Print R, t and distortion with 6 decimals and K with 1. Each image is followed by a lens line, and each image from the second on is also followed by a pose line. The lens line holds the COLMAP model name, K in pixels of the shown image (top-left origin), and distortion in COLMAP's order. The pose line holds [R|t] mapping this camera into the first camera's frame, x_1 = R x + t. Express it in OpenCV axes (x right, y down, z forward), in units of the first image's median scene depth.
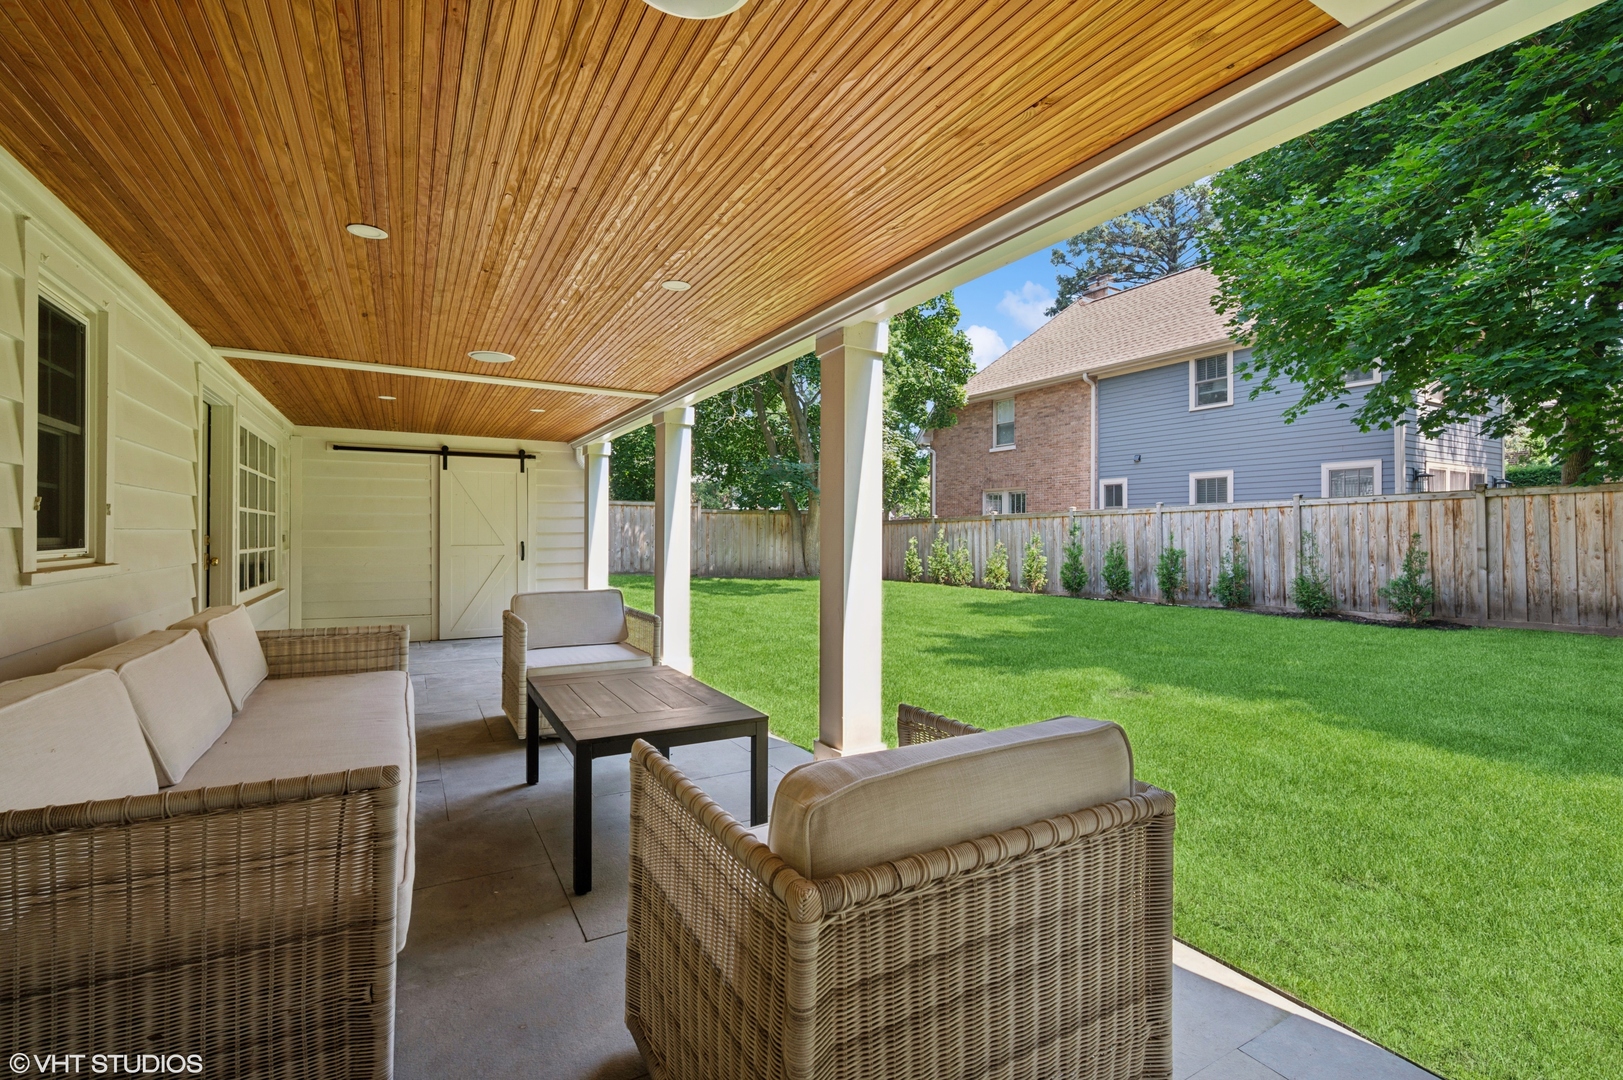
lens RADIAL K [[712.4, 0, 811.5], [0, 712.4, 540.0], [0, 0, 1]] dist [-0.002243, -0.000452]
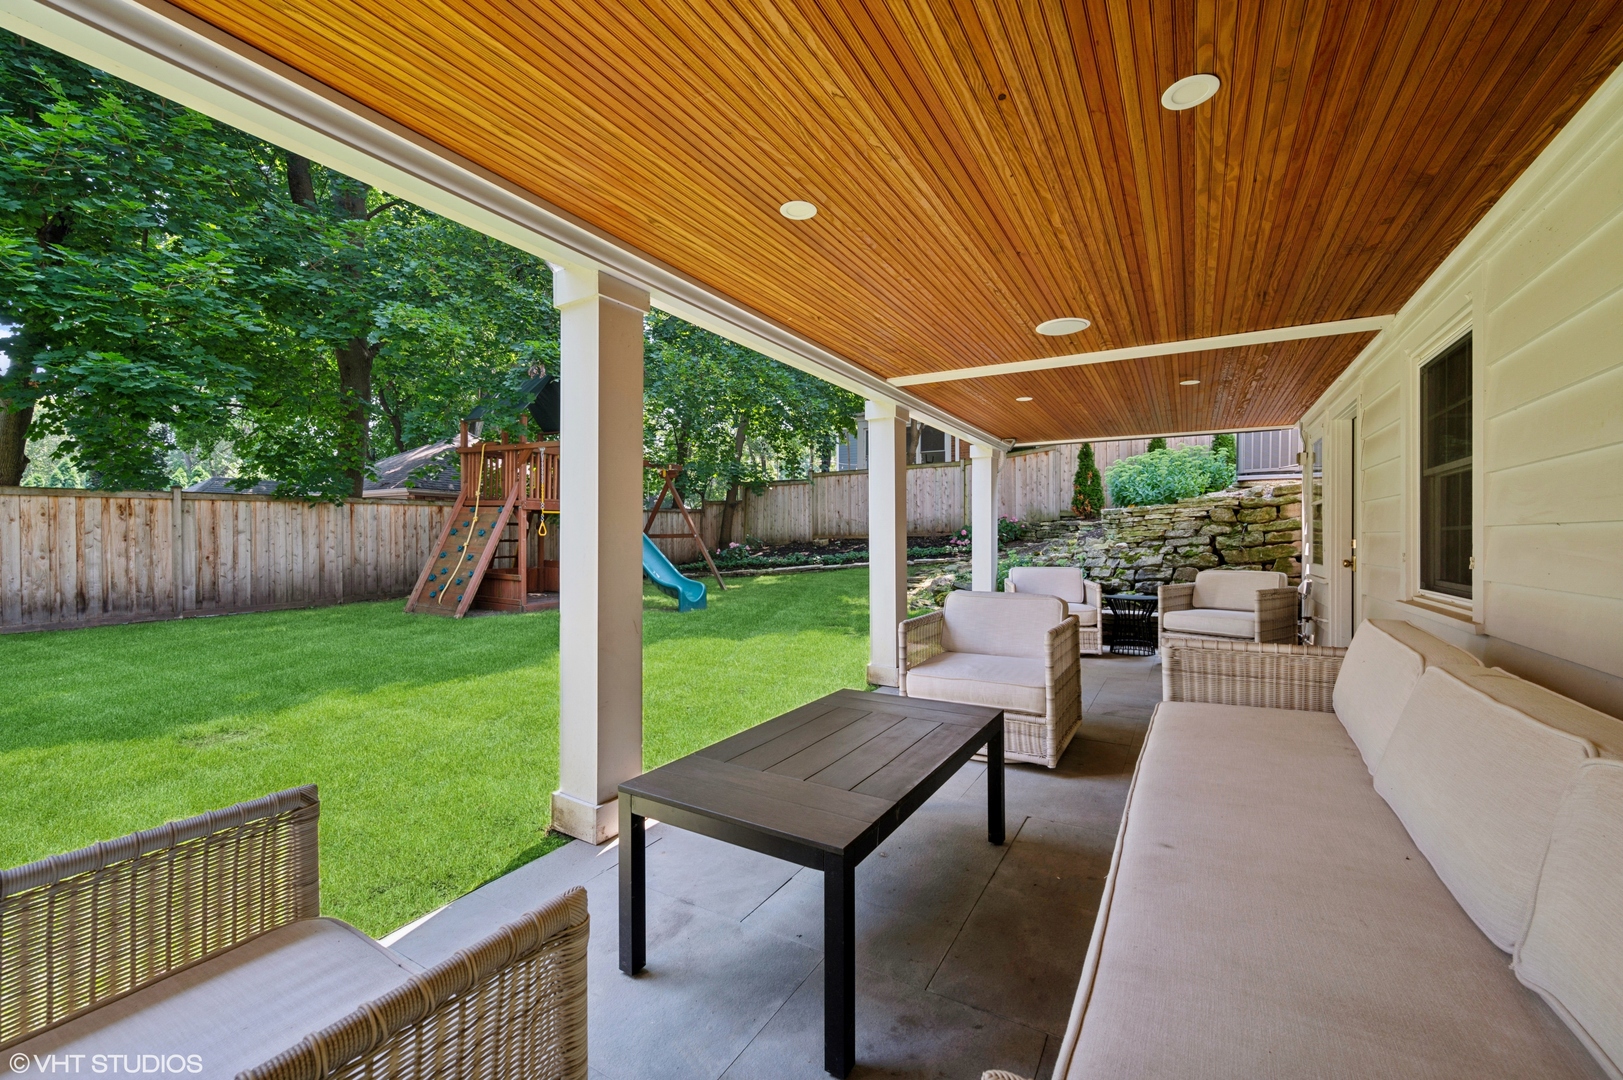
lens RADIAL K [[636.0, 0, 814.2], [0, 636.0, 548.1], [0, 0, 1]] dist [0.001287, 0.000087]
pose [[-0.484349, -0.009761, 0.874821, -0.276365], [0.000521, 0.999934, 0.011445, 0.000113], [-0.874875, 0.006000, -0.484312, 0.451818]]
